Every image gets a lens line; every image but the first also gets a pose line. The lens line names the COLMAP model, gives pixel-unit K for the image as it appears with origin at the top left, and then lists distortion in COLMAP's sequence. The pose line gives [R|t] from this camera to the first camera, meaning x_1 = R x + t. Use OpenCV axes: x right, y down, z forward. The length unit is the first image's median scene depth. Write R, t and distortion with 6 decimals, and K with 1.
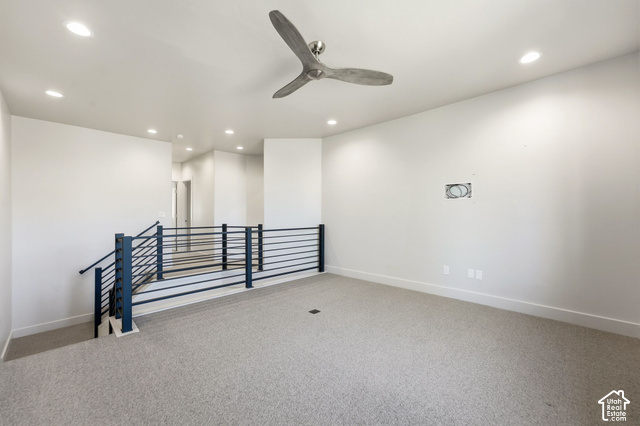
lens RADIAL K [[275.6, 0, 323.5], [0, 275.6, 211.3], [0, 0, 1]] dist [0.002235, 0.000274]
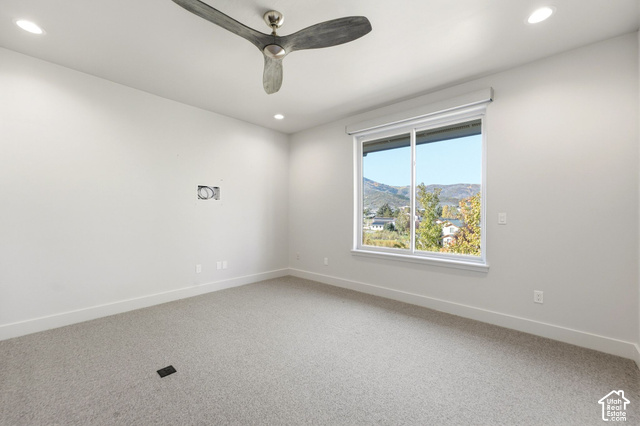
lens RADIAL K [[275.6, 0, 320.4], [0, 275.6, 214.4], [0, 0, 1]] dist [0.002235, 0.000274]
pose [[-0.069120, -0.009452, 0.997564, -0.632864], [-0.010315, 0.999908, 0.008760, -0.002938], [-0.997555, -0.009684, -0.069211, 0.649775]]
